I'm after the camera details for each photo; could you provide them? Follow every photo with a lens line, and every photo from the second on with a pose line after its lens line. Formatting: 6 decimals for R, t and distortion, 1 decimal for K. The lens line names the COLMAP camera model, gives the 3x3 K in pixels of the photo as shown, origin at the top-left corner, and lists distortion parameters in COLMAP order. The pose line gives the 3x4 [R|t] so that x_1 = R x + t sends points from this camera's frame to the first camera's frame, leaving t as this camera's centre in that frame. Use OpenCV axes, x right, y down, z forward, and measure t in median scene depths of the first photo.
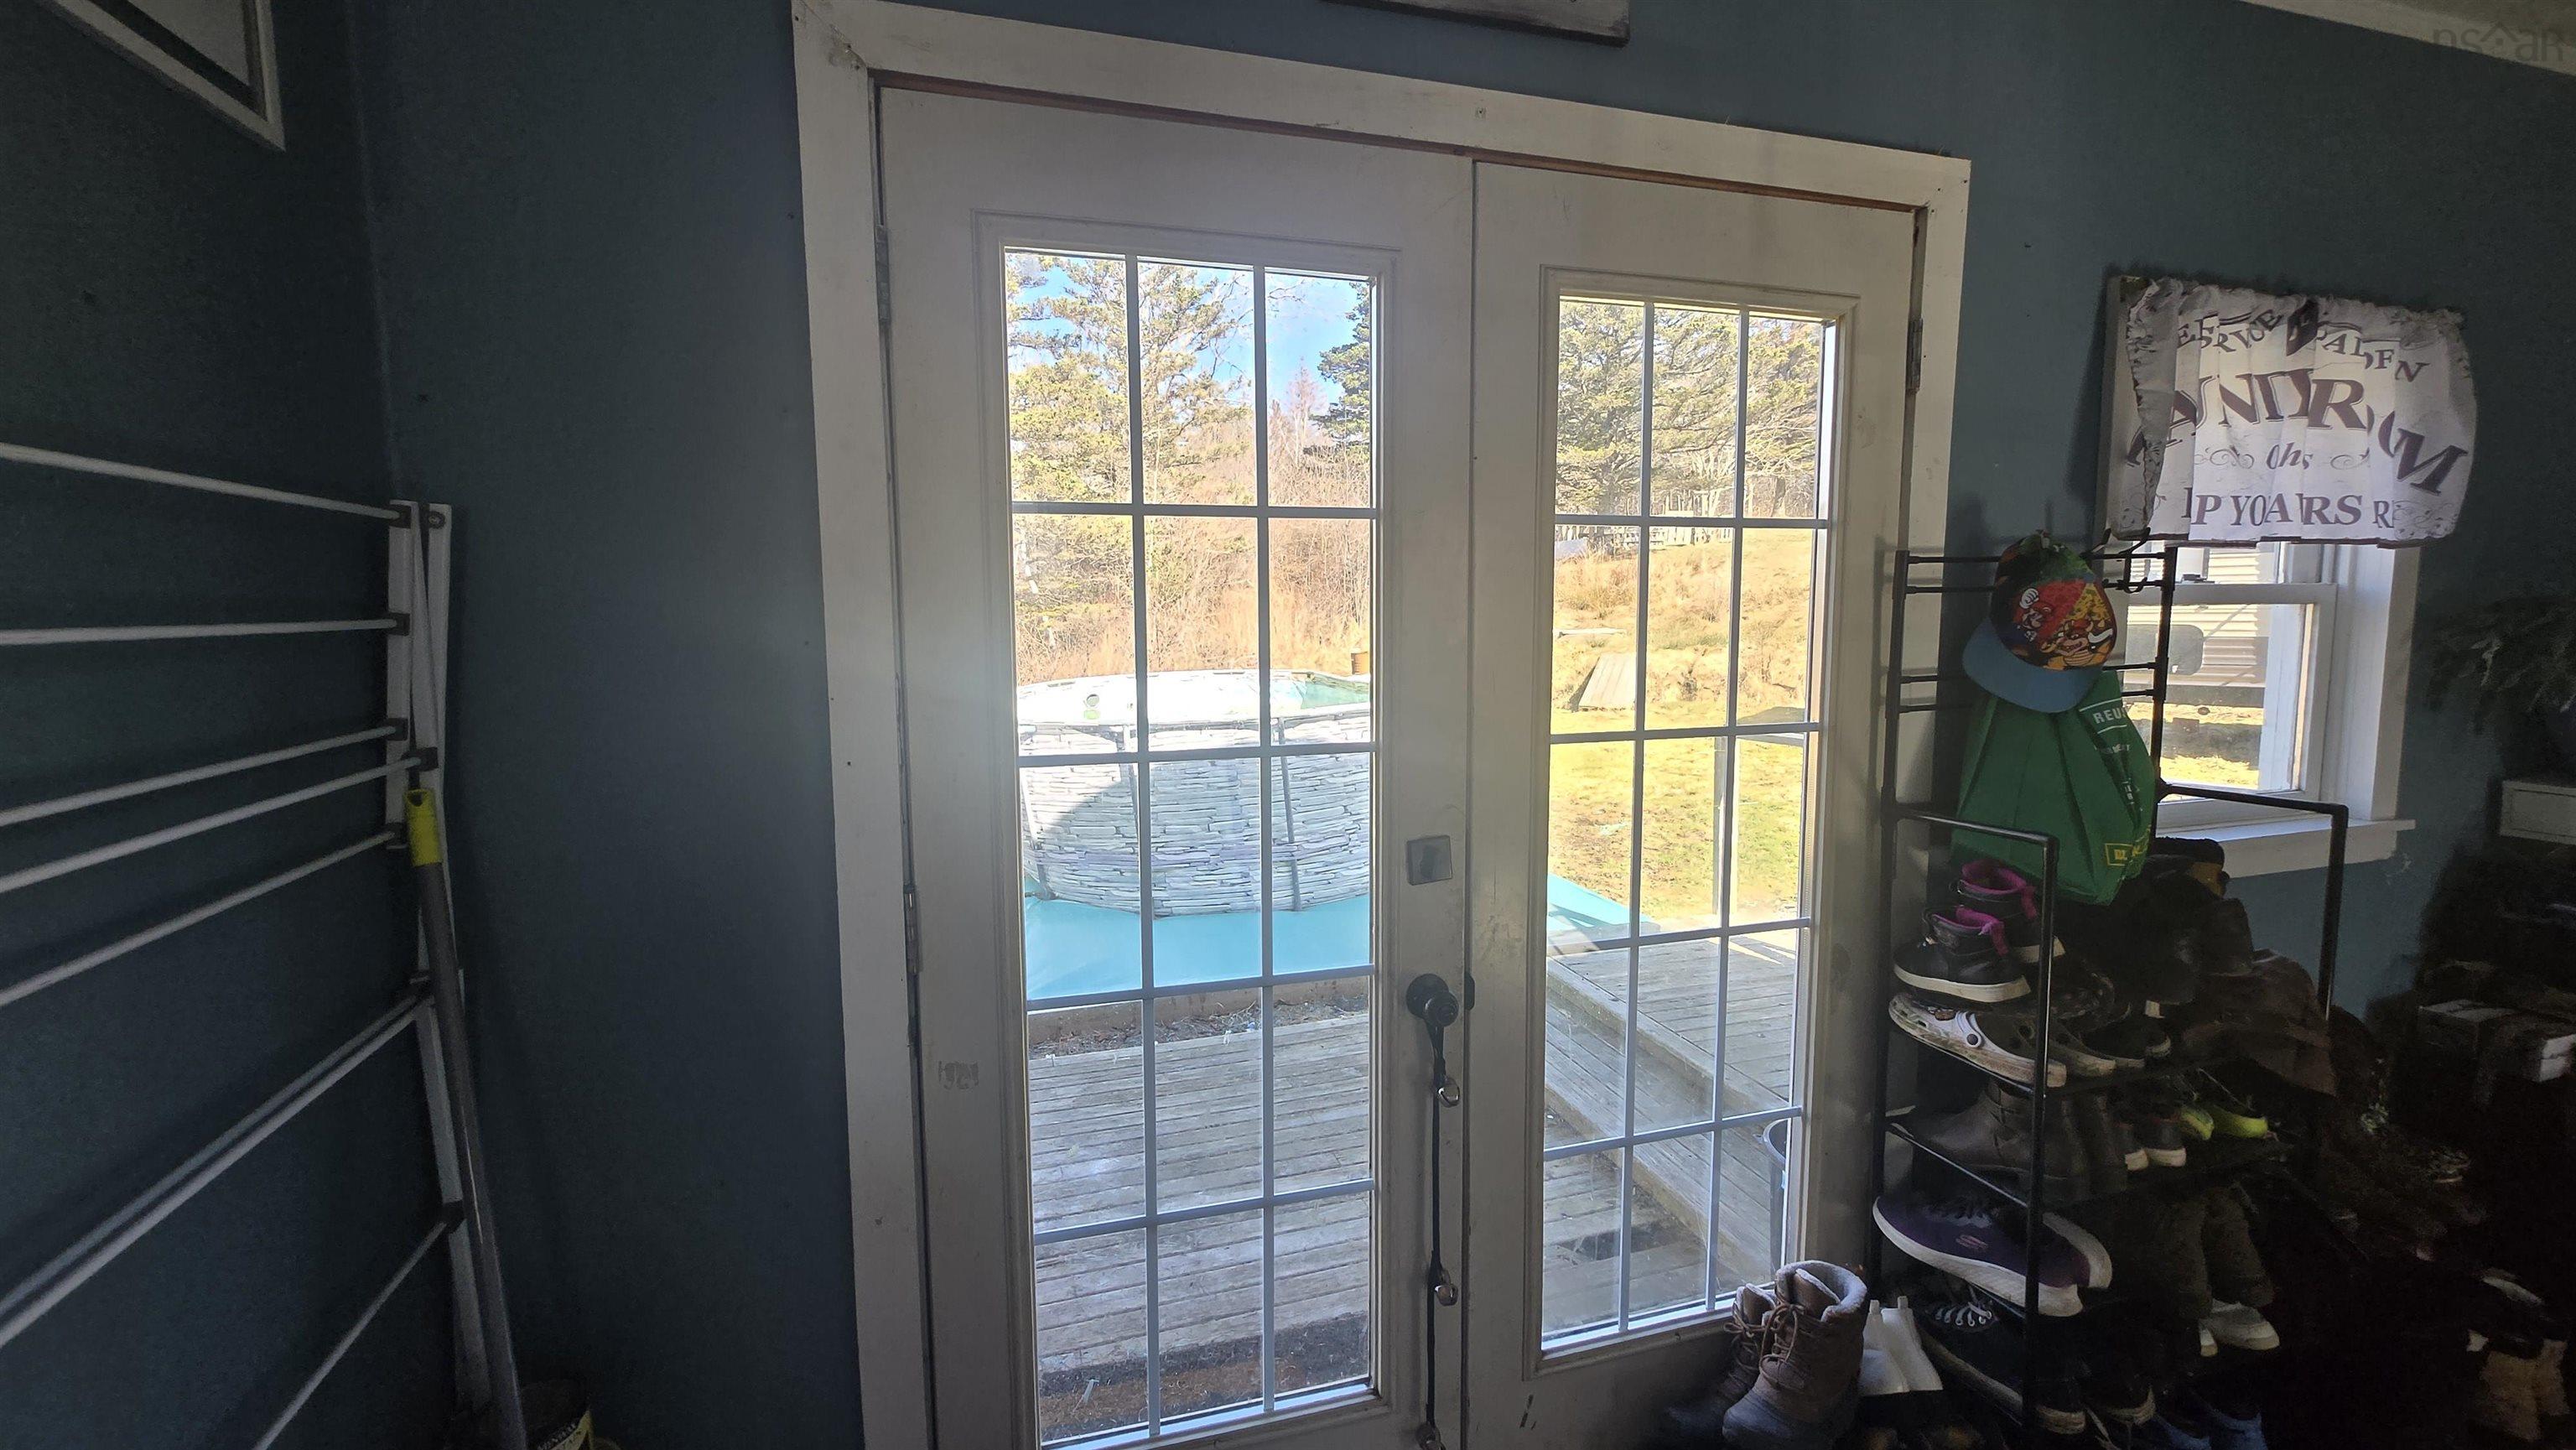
lens RADIAL K [[1010.5, 0, 1275.1], [0, 1010.5, 699.4], [0, 0, 1]] dist [-0.001504, -0.000033]
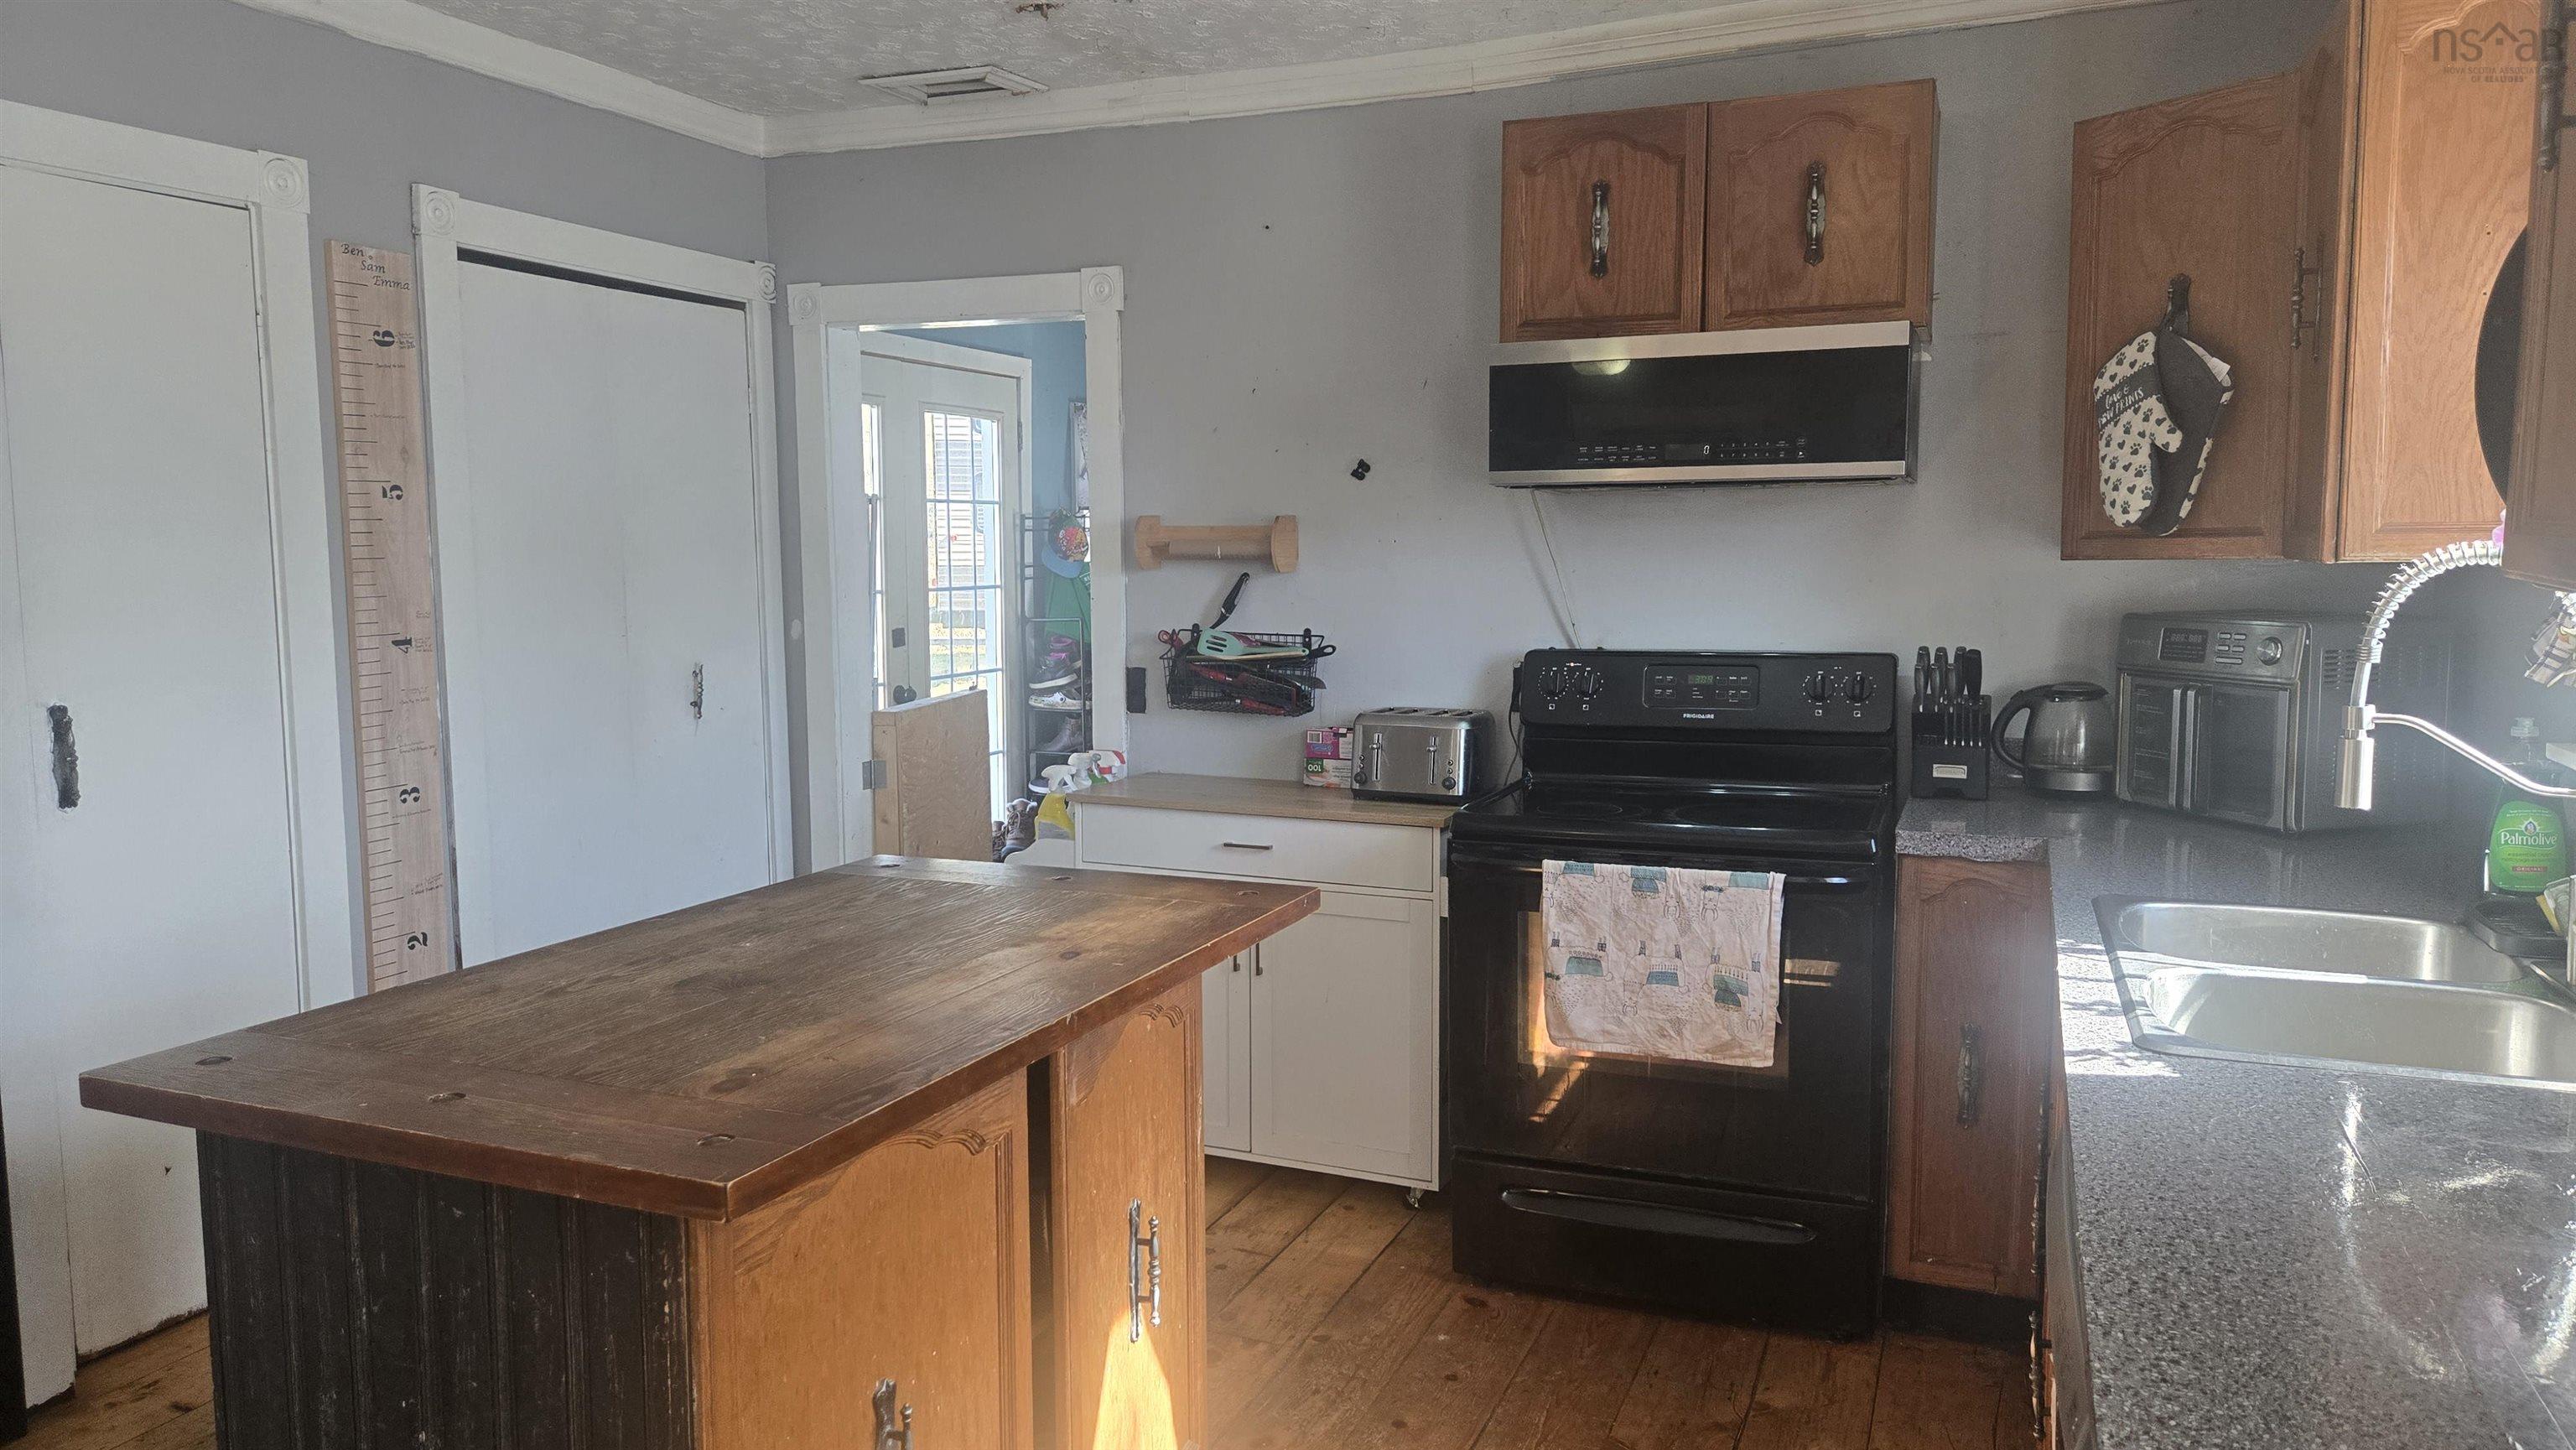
lens RADIAL K [[1719.8, 0, 1298.7], [0, 1719.8, 700.0], [0, 0, 1]] dist [0.082247, -0.083116]
pose [[0.620856, -0.067141, 0.781044, -2.260495], [0.066952, 0.997227, 0.032504, 0.212045], [-0.781060, 0.032112, 0.623629, -2.124188]]
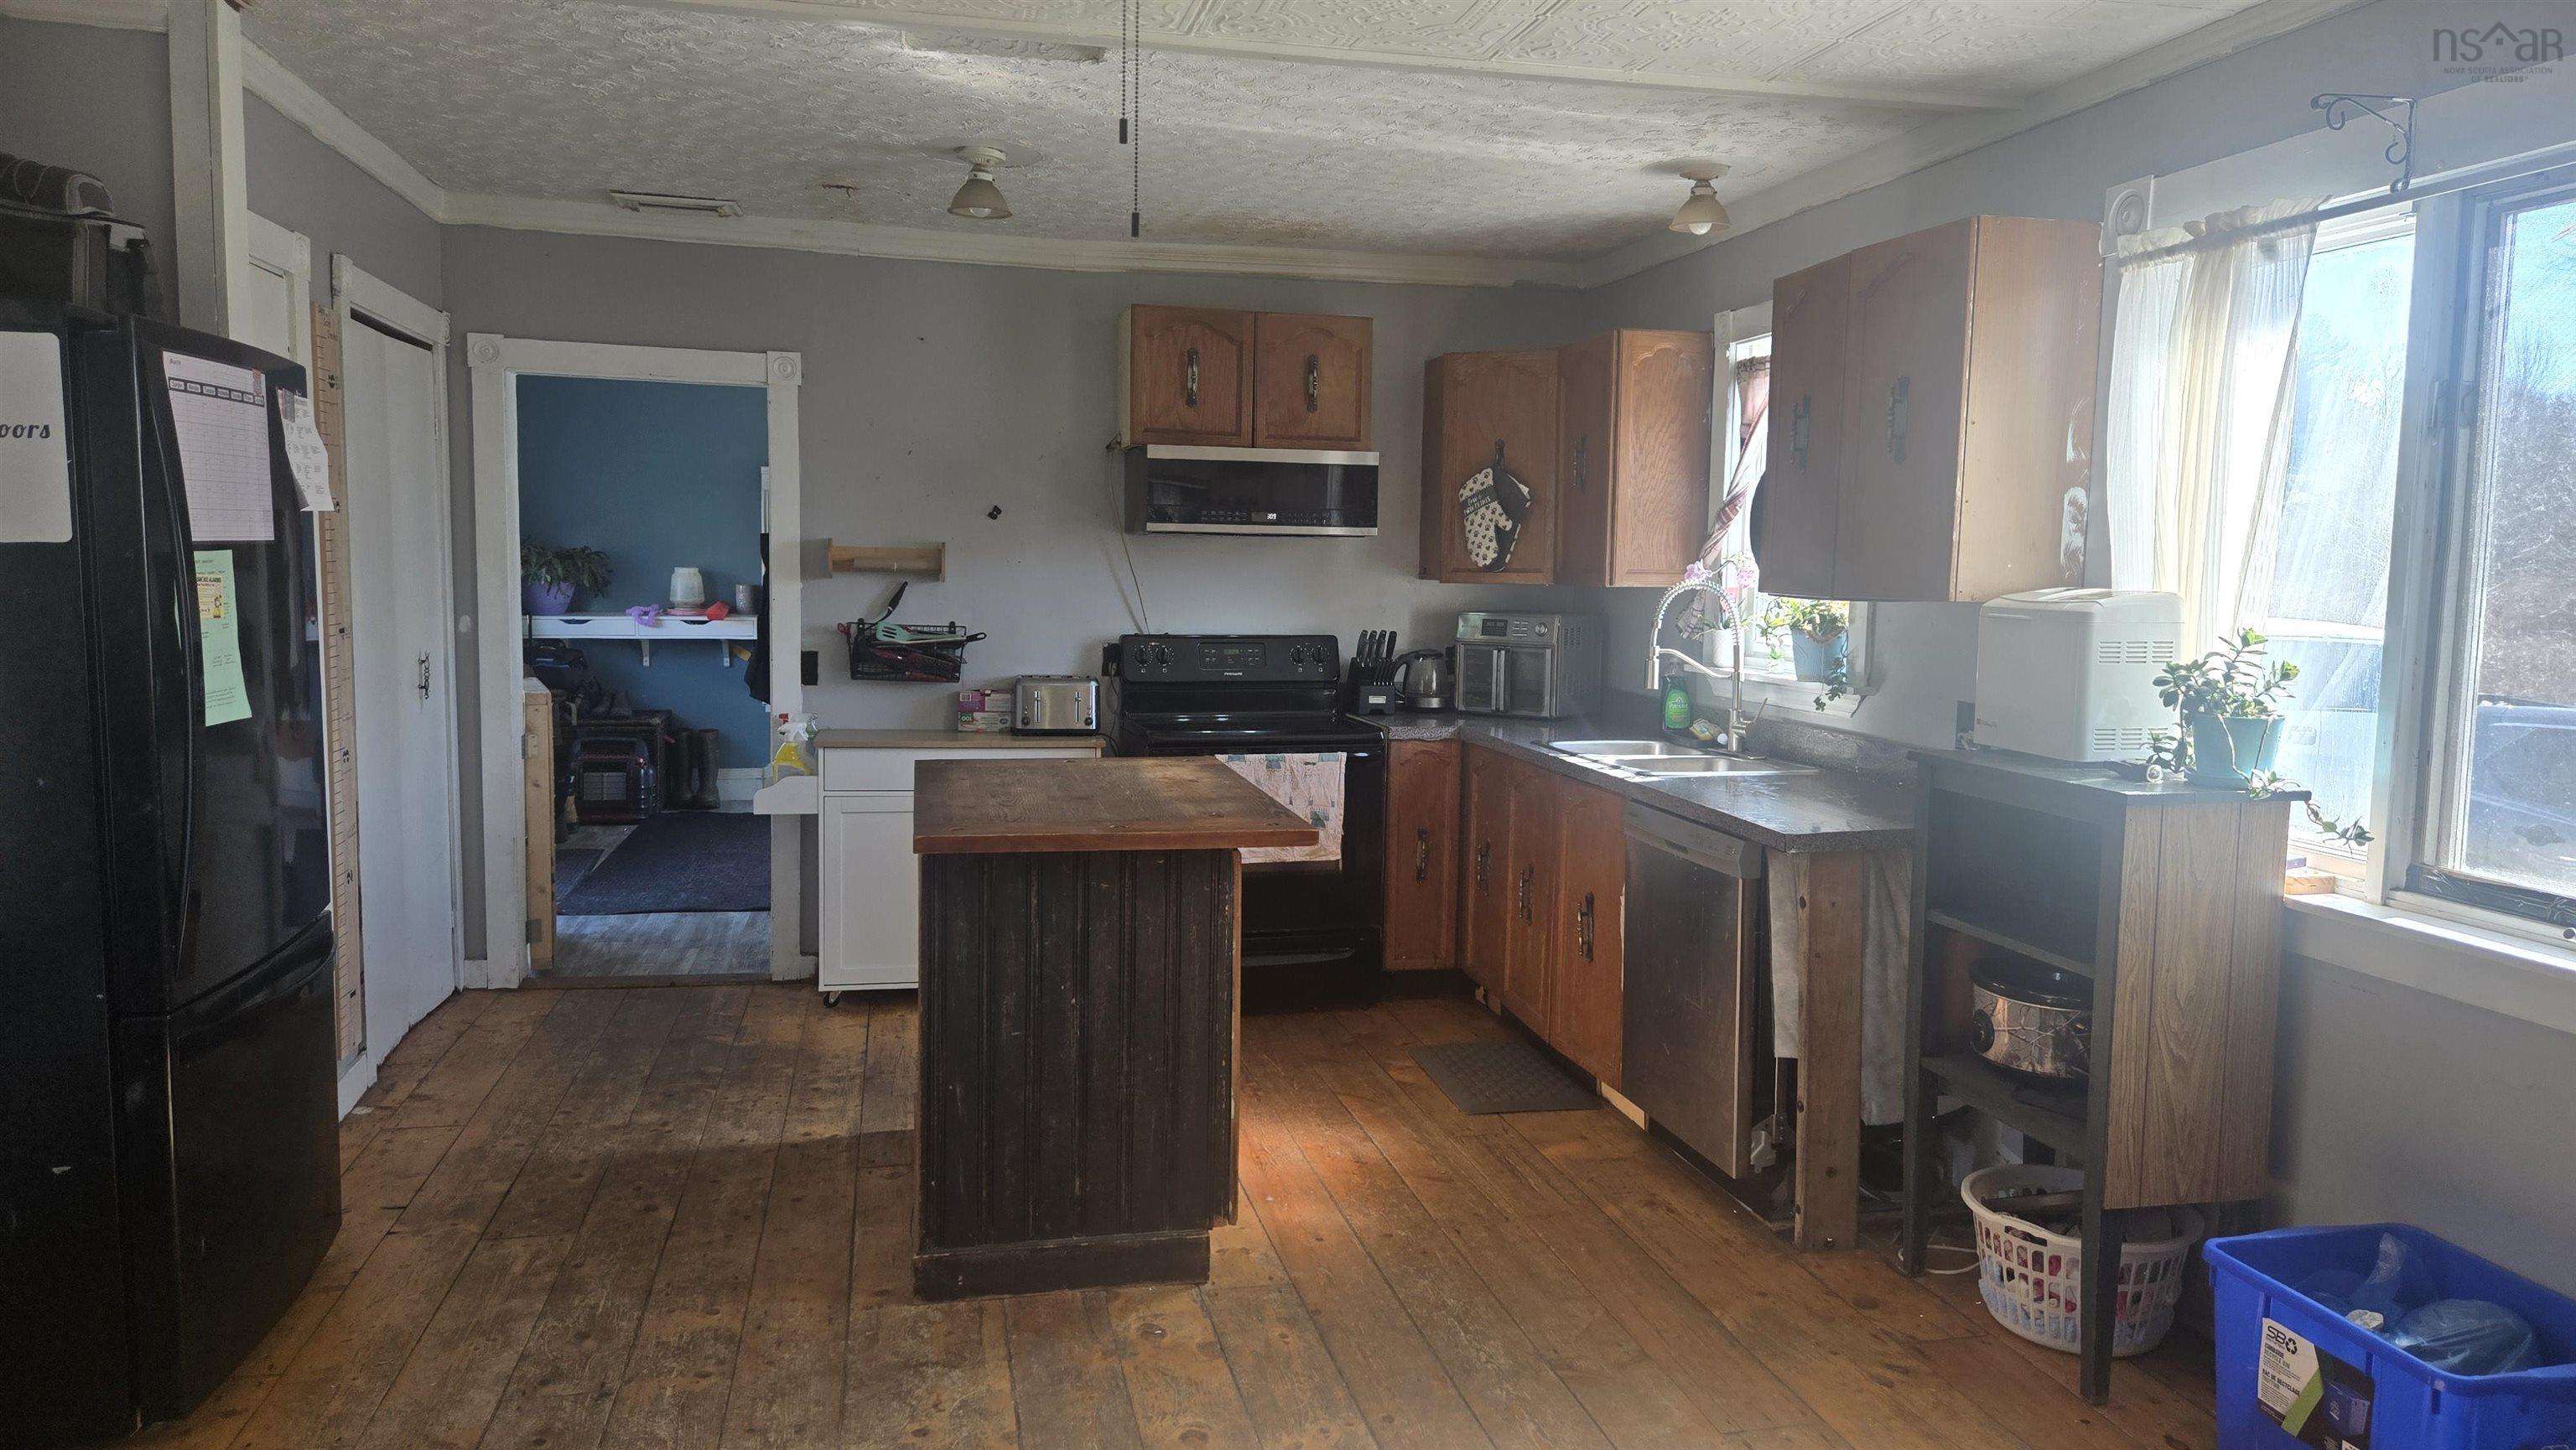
lens RADIAL K [[1719.8, 0, 1298.7], [0, 1719.8, 700.0], [0, 0, 1]] dist [0.082247, -0.083116]
pose [[0.050928, -0.071322, 0.996152, -3.827898], [0.066109, 0.995500, 0.067895, 0.156973], [-0.996512, 0.062397, 0.055414, -1.478439]]
